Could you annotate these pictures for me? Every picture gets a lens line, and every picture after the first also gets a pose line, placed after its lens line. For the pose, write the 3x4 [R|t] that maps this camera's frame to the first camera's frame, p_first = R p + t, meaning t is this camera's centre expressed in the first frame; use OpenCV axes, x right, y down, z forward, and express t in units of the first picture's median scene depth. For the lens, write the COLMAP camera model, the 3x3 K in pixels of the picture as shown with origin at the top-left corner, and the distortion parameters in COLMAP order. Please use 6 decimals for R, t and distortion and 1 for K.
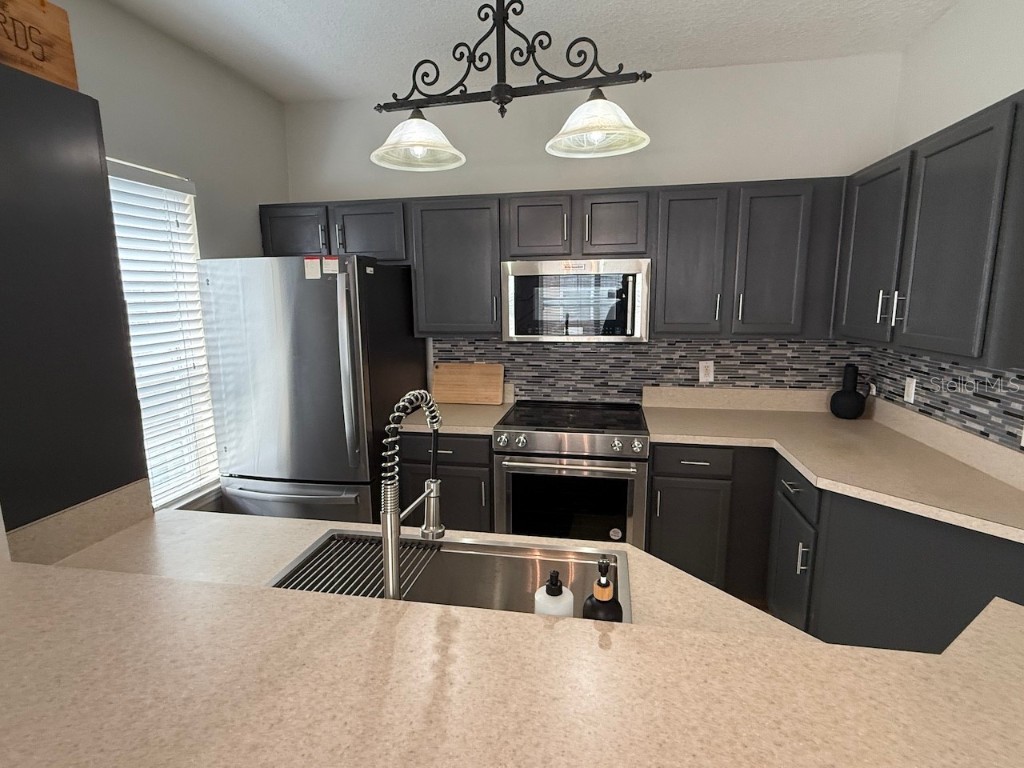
lens RADIAL K [[518.5, 0, 513.3], [0, 518.5, 382.7], [0, 0, 1]] dist [0.006127, -0.002067]
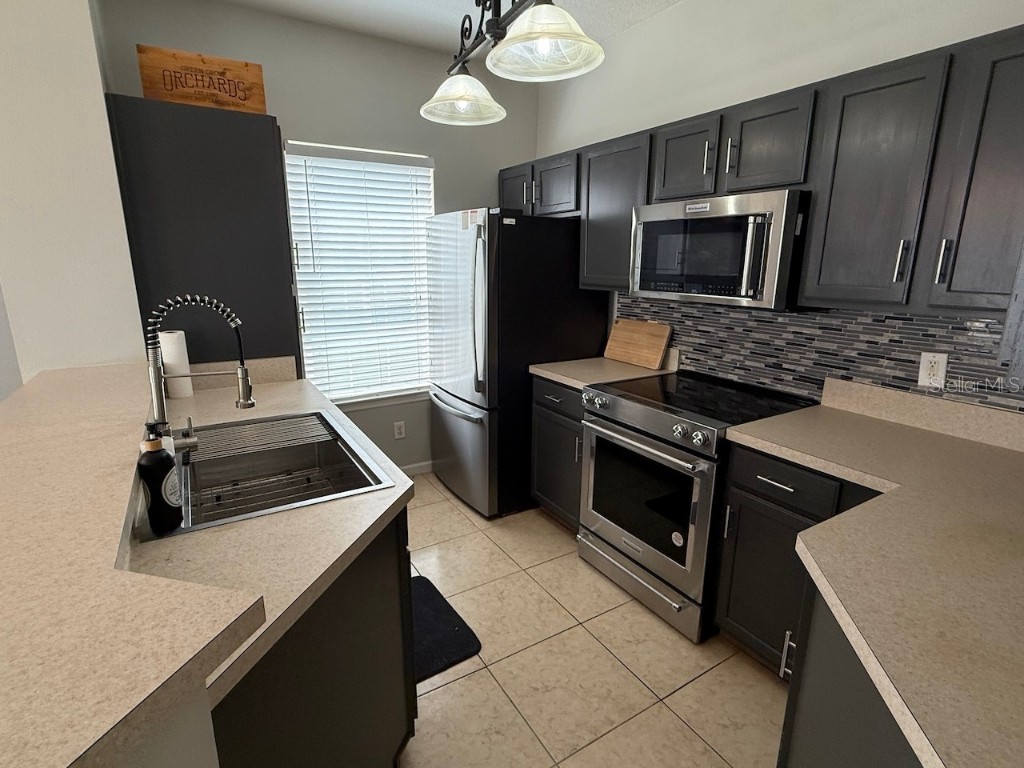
lens RADIAL K [[518.5, 0, 511.8], [0, 518.5, 382.9], [0, 0, 1]] dist [0.006127, -0.002067]
pose [[0.668439, 0.186989, -0.719878, 0.480657], [-0.137276, 0.982270, 0.127679, -0.016615], [0.730989, 0.013477, 0.682256, 0.208983]]
